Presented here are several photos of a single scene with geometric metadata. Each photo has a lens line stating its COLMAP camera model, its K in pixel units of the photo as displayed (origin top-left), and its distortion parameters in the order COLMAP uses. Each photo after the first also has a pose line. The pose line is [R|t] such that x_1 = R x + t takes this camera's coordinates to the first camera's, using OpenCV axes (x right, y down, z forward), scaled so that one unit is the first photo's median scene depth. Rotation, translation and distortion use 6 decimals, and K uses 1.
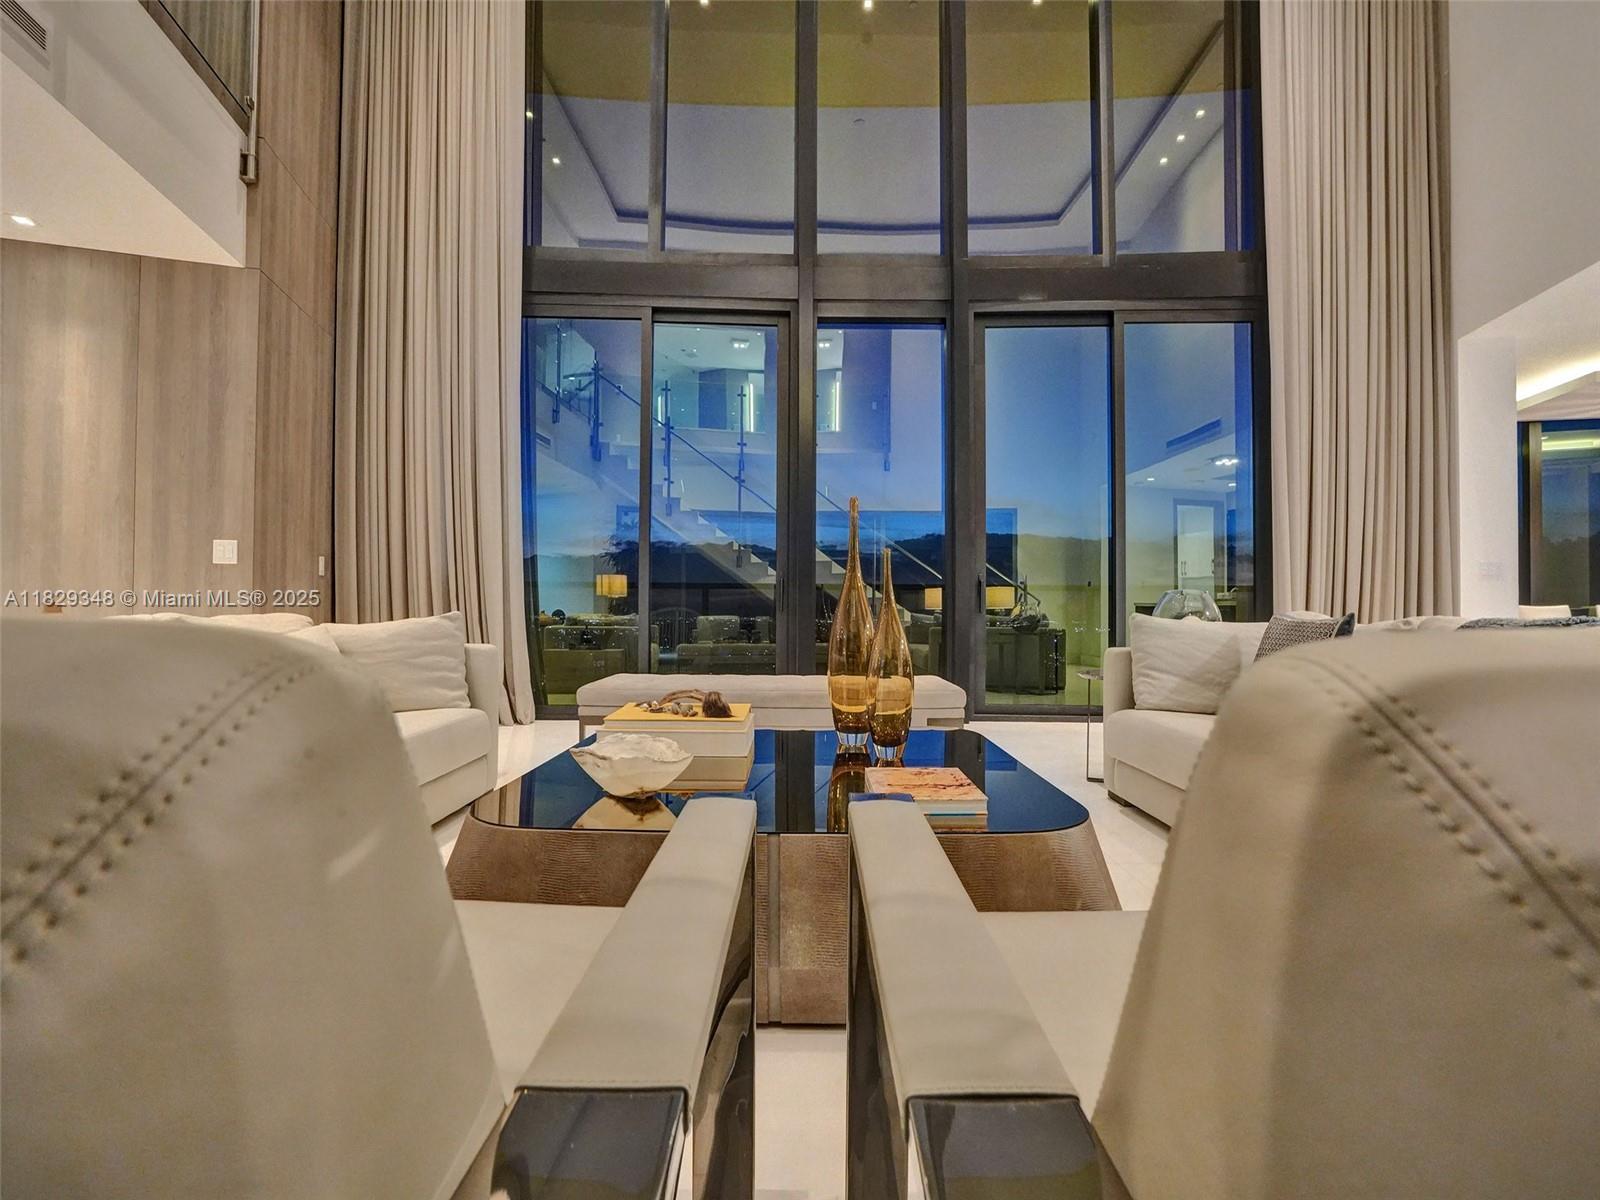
lens RADIAL K [[742.6, 0, 804.7], [0, 742.6, 606.0], [0, 0, 1]] dist [-0.052608, 0.016032]
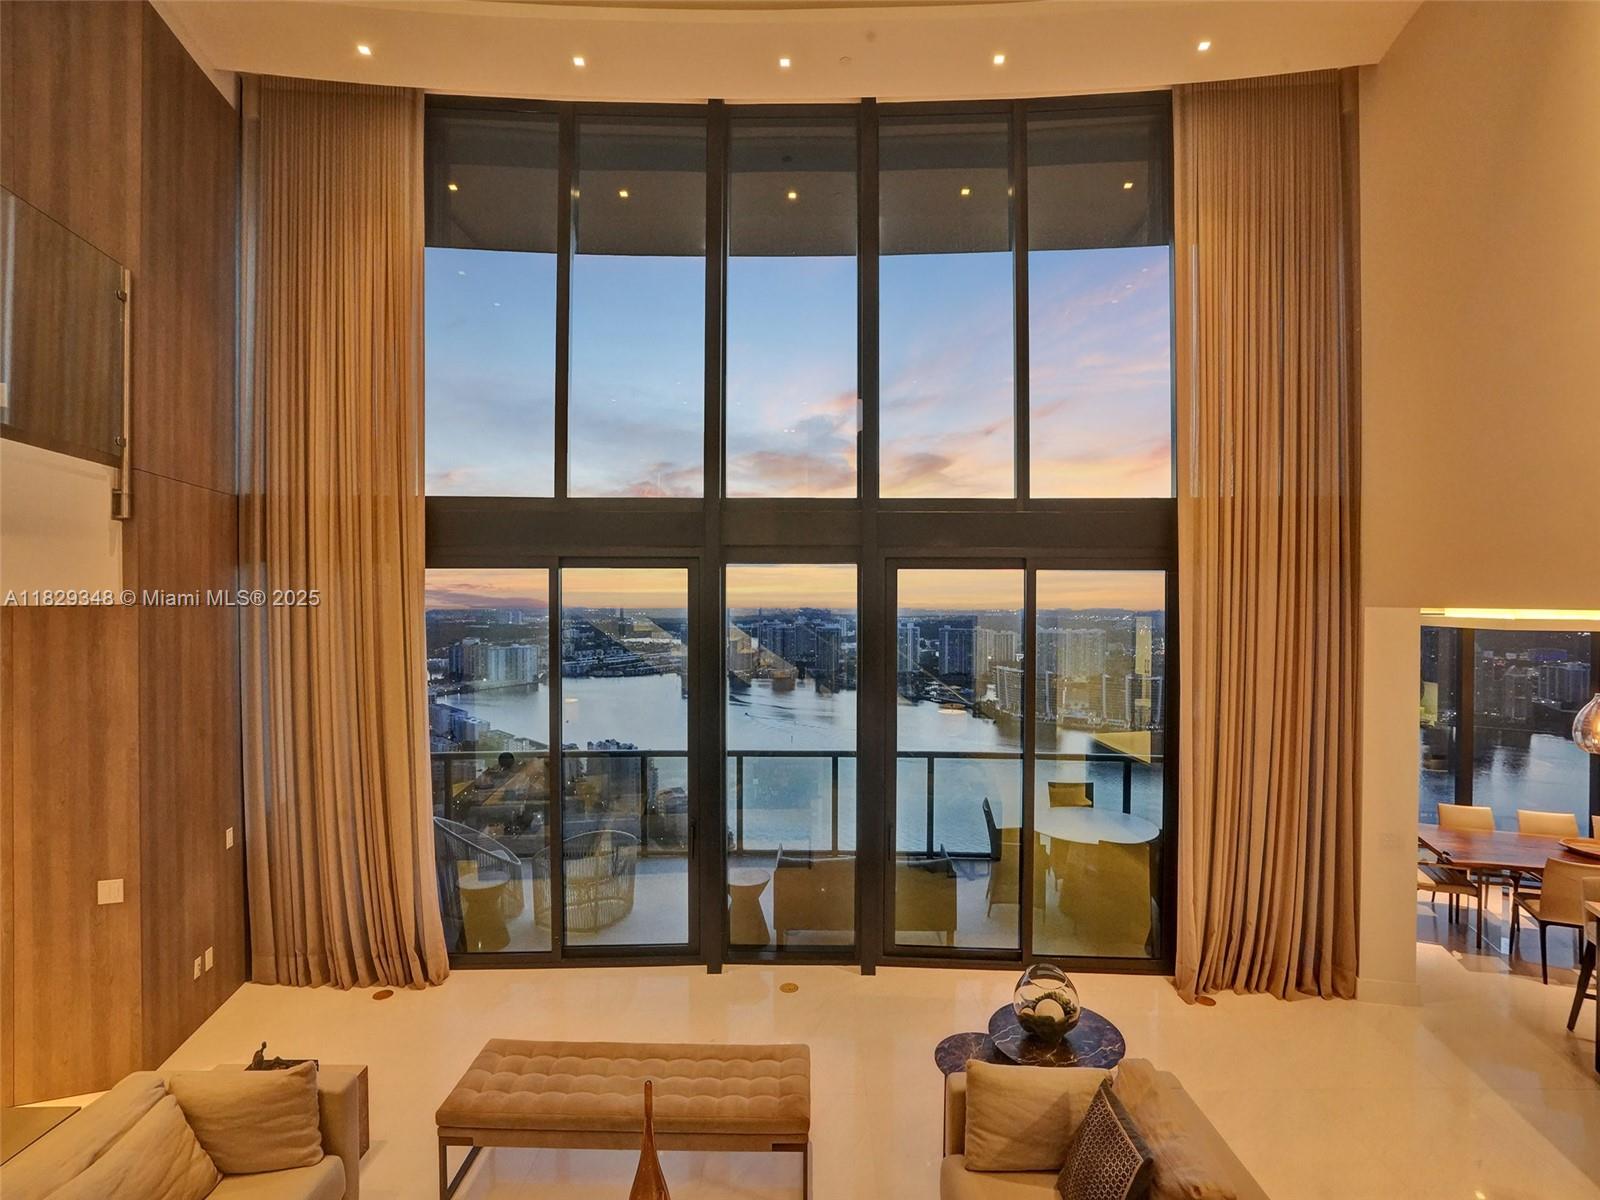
lens RADIAL K [[742.6, 0, 801.2], [0, 742.6, 631.1], [0, 0, 1]] dist [-0.052608, 0.016032]
pose [[0.999946, 0.006522, 0.008104, 0.153738], [-0.006683, 0.999776, 0.020073, -0.467085], [-0.007971, -0.020126, 0.999766, 0.000409]]
